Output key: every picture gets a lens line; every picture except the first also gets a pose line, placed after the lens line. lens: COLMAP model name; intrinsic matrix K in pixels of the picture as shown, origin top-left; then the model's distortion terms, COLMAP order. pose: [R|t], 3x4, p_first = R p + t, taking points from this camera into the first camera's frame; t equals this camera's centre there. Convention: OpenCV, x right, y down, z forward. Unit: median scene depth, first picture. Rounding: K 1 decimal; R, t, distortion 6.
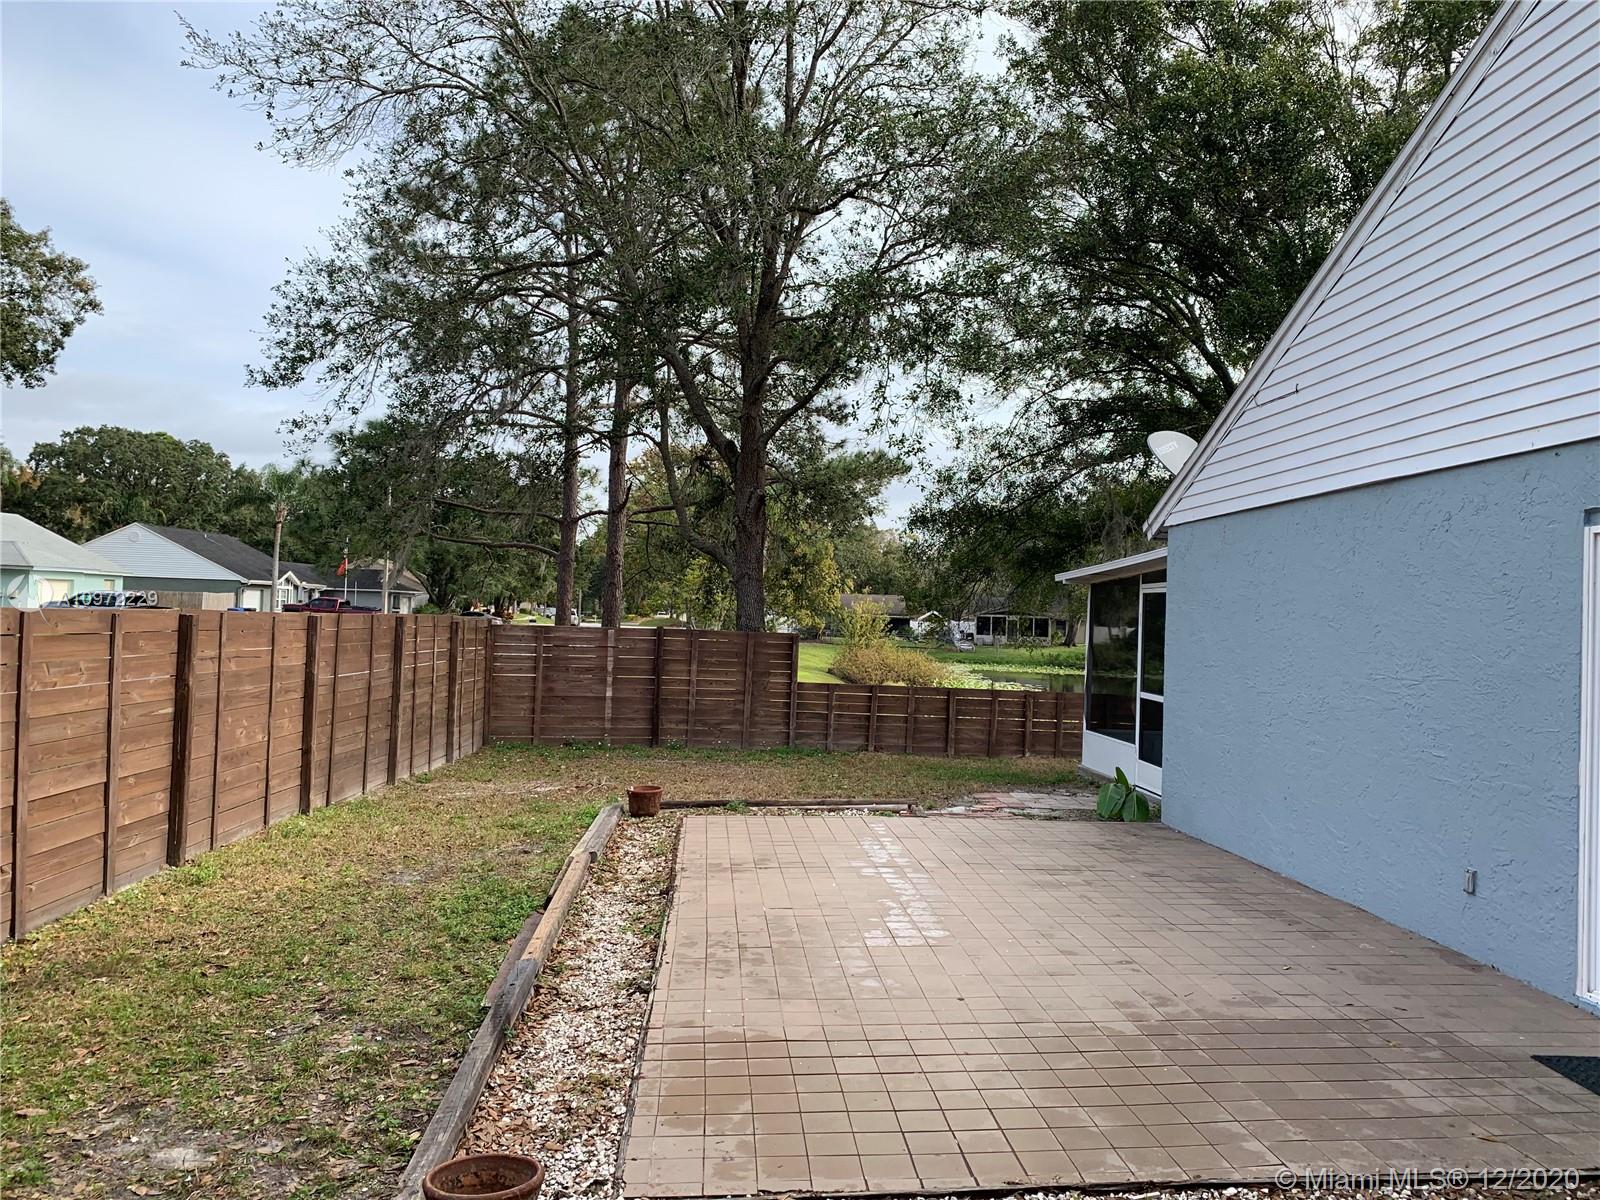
lens RADIAL K [[1211.8, 0, 826.7], [0, 1211.8, 591.8], [0, 0, 1]] dist [0.054813, -0.056692]
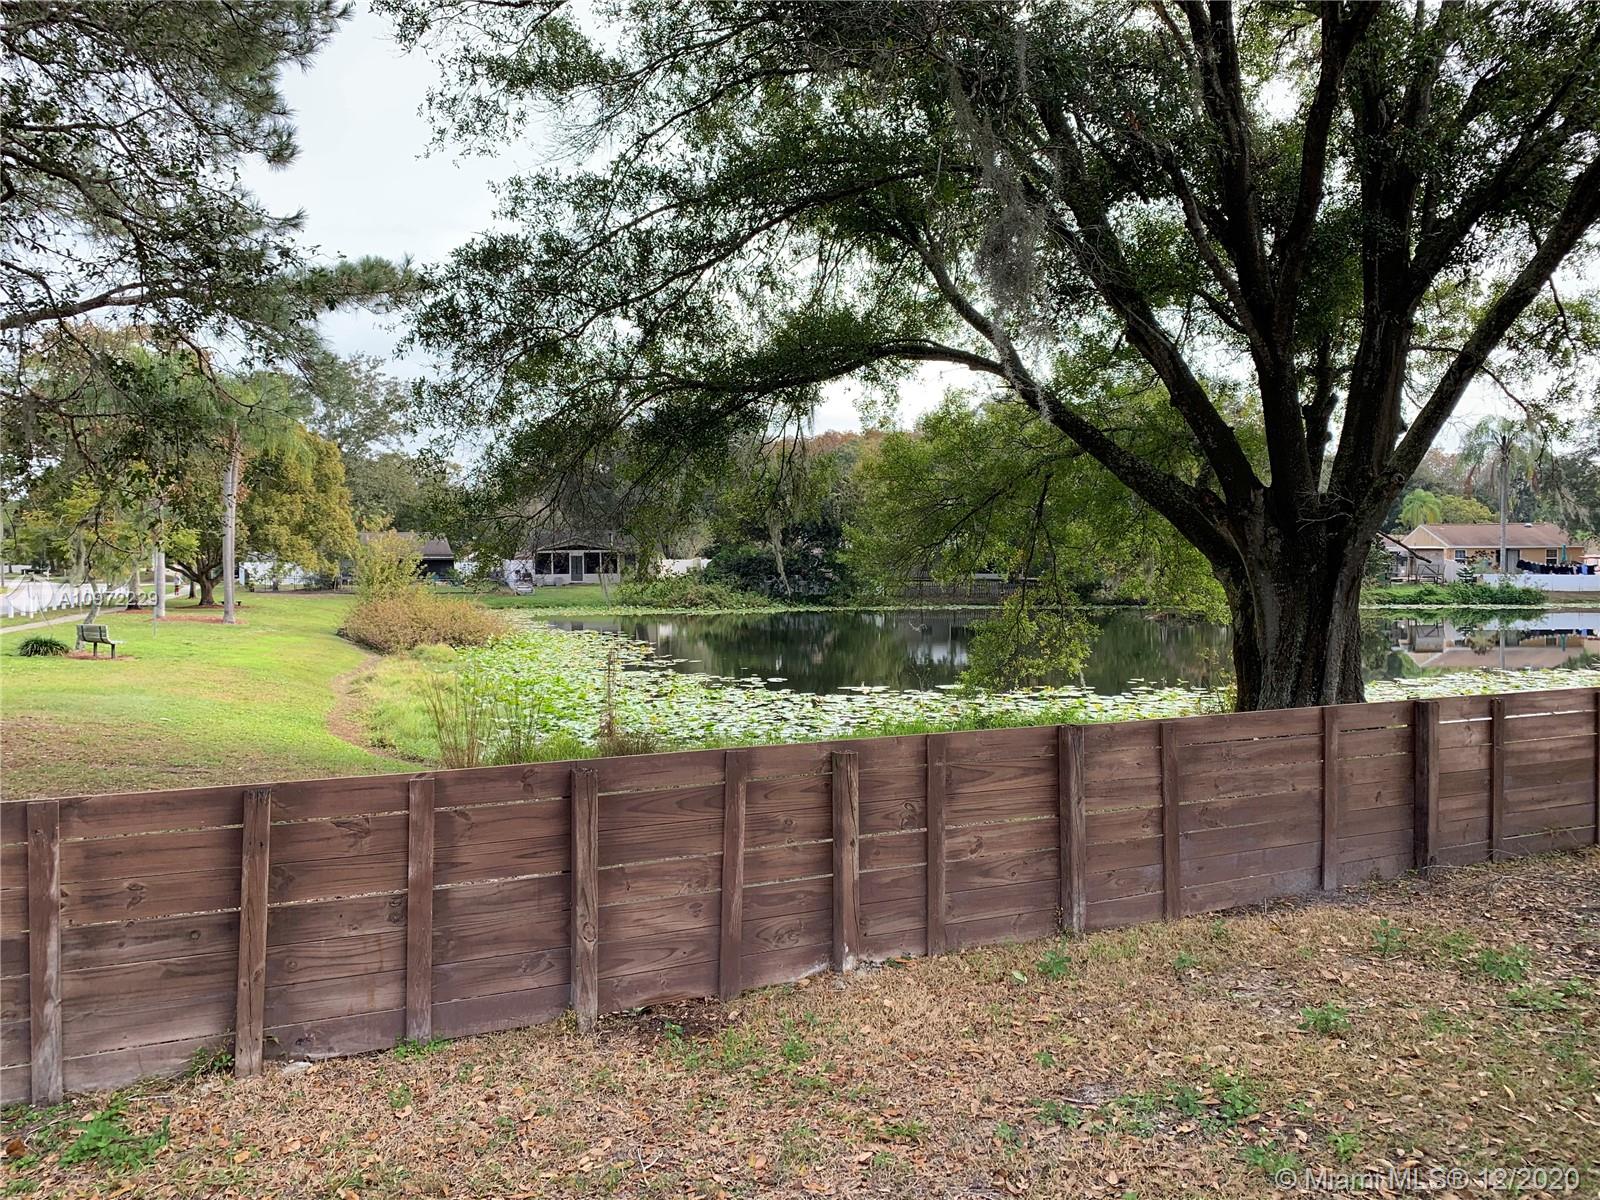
lens RADIAL K [[1211.8, 0, 785.2], [0, 1211.8, 607.4], [0, 0, 1]] dist [0.054813, -0.056692]
pose [[0.944609, -0.055053, 0.323547, 0.063595], [0.034369, 0.997003, 0.069304, 0.030214], [-0.326393, -0.054346, 0.943671, 0.757465]]
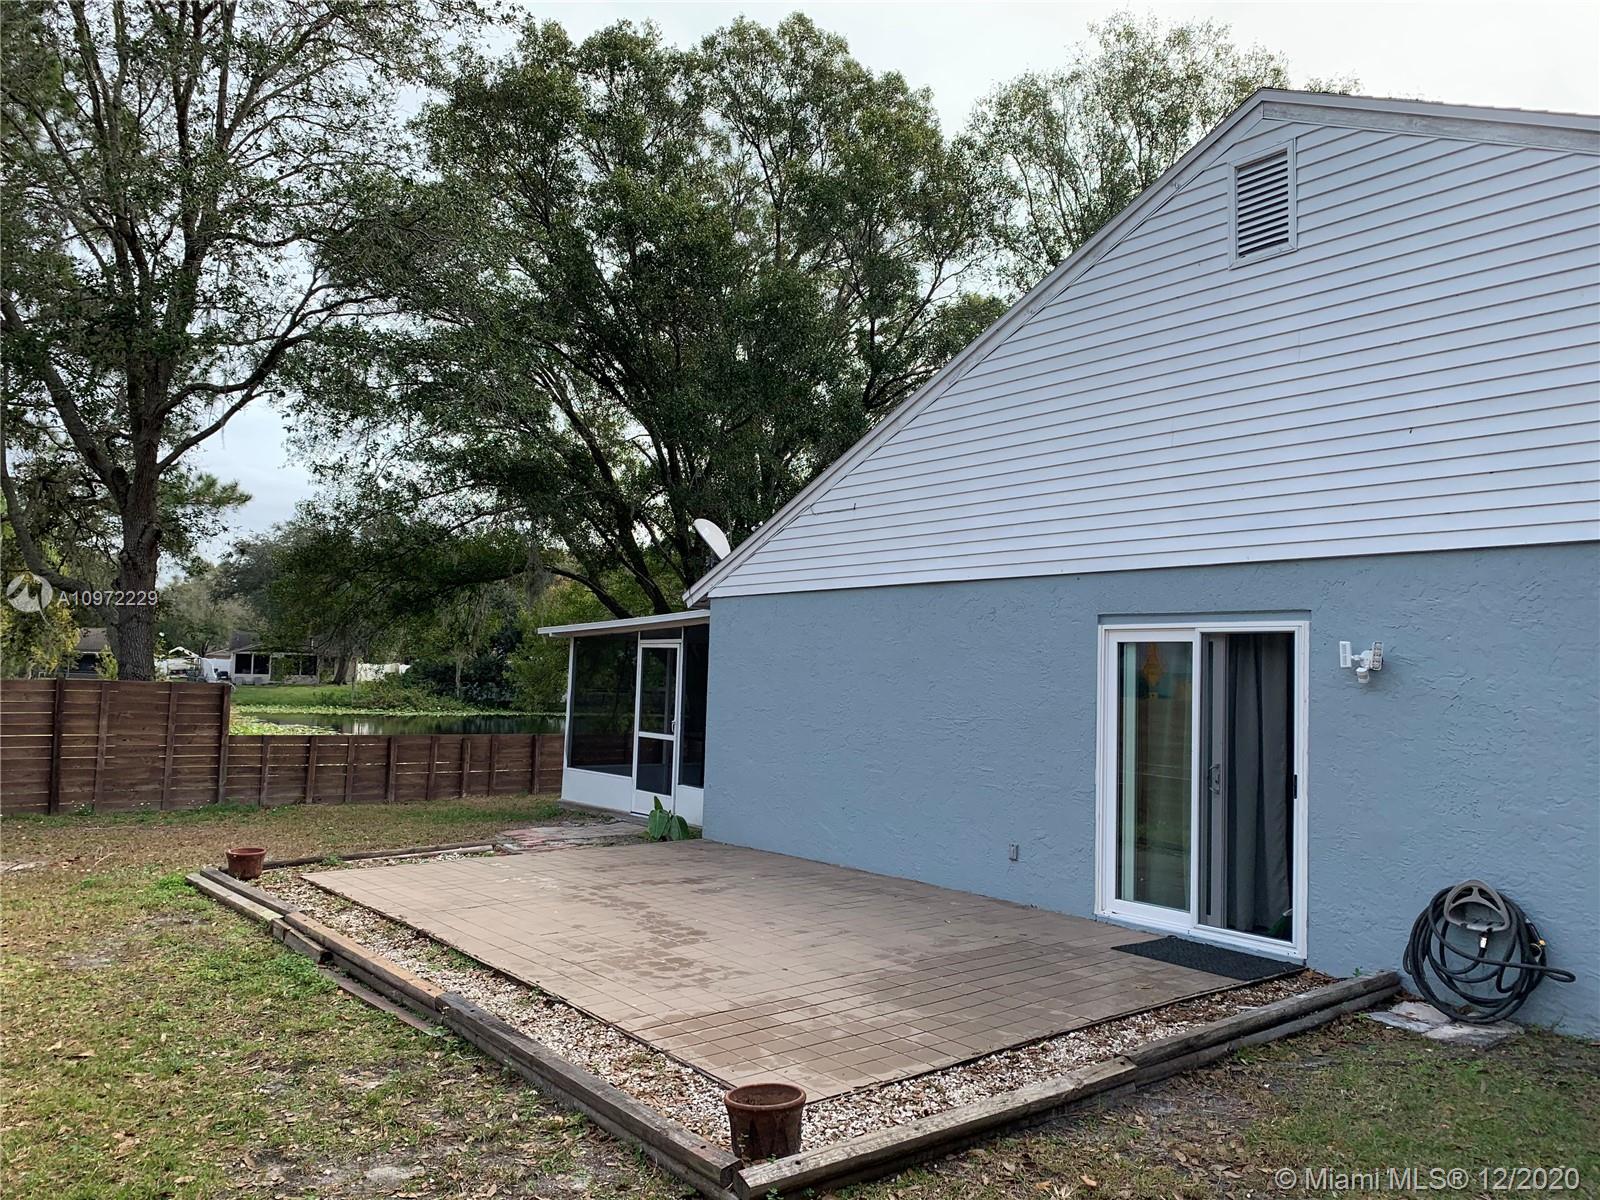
lens RADIAL K [[1211.8, 0, 797.3], [0, 1211.8, 606.4], [0, 0, 1]] dist [0.054813, -0.056692]
pose [[0.835456, 0.021923, 0.549119, -0.180612], [-0.012746, 0.999708, -0.020521, -0.011424], [-0.549409, 0.010145, 0.835492, -0.038283]]
